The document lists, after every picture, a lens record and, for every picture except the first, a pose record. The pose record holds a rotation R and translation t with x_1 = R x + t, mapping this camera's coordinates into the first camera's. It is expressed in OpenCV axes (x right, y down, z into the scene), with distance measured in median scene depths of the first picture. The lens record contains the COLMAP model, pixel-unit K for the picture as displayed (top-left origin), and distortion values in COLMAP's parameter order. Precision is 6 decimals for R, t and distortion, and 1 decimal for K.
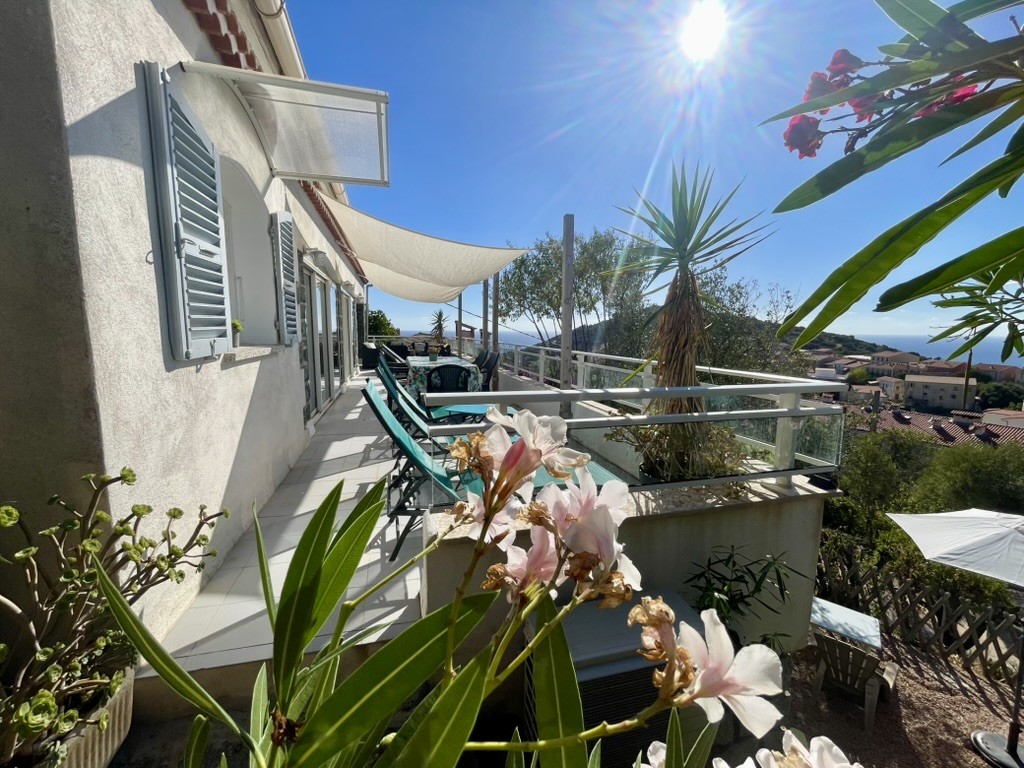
lens RADIAL K [[415.9, 0, 515.2], [0, 415.9, 381.3], [0, 0, 1]] dist [-0.001771, 0.000085]
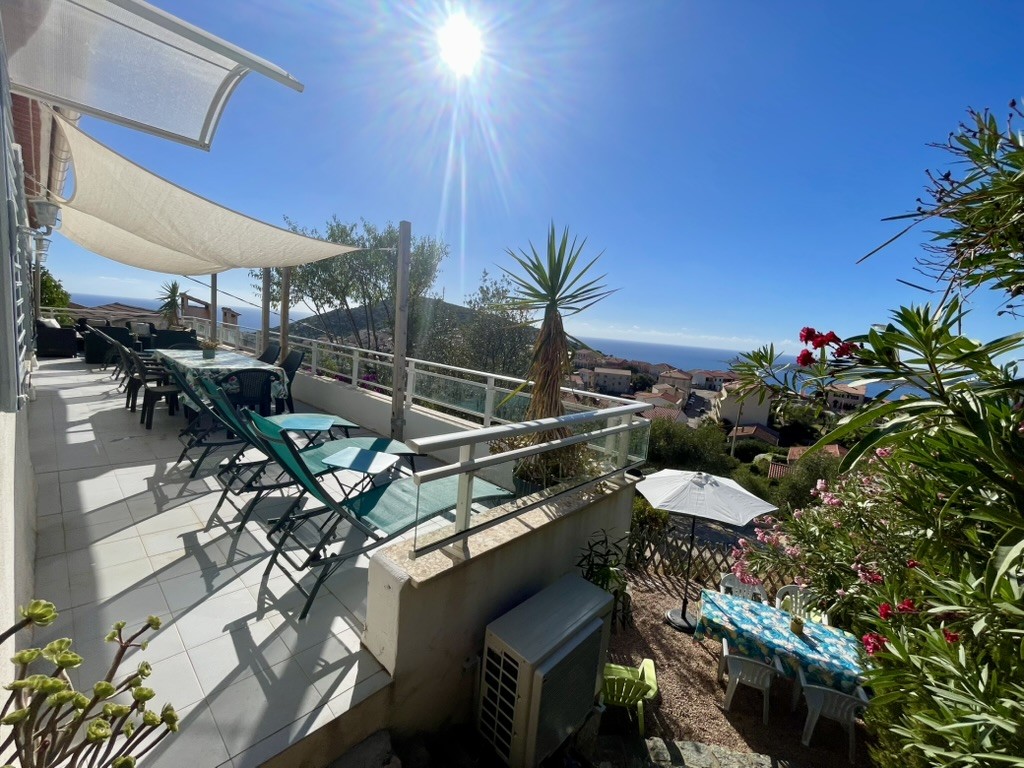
lens RADIAL K [[415.9, 0, 515.2], [0, 415.9, 381.3], [0, 0, 1]] dist [-0.001771, 0.000085]
pose [[0.841493, -0.001609, 0.540265, -0.183335], [-0.015095, 0.999535, 0.026489, -0.048148], [-0.540057, -0.030446, 0.841078, 0.013583]]
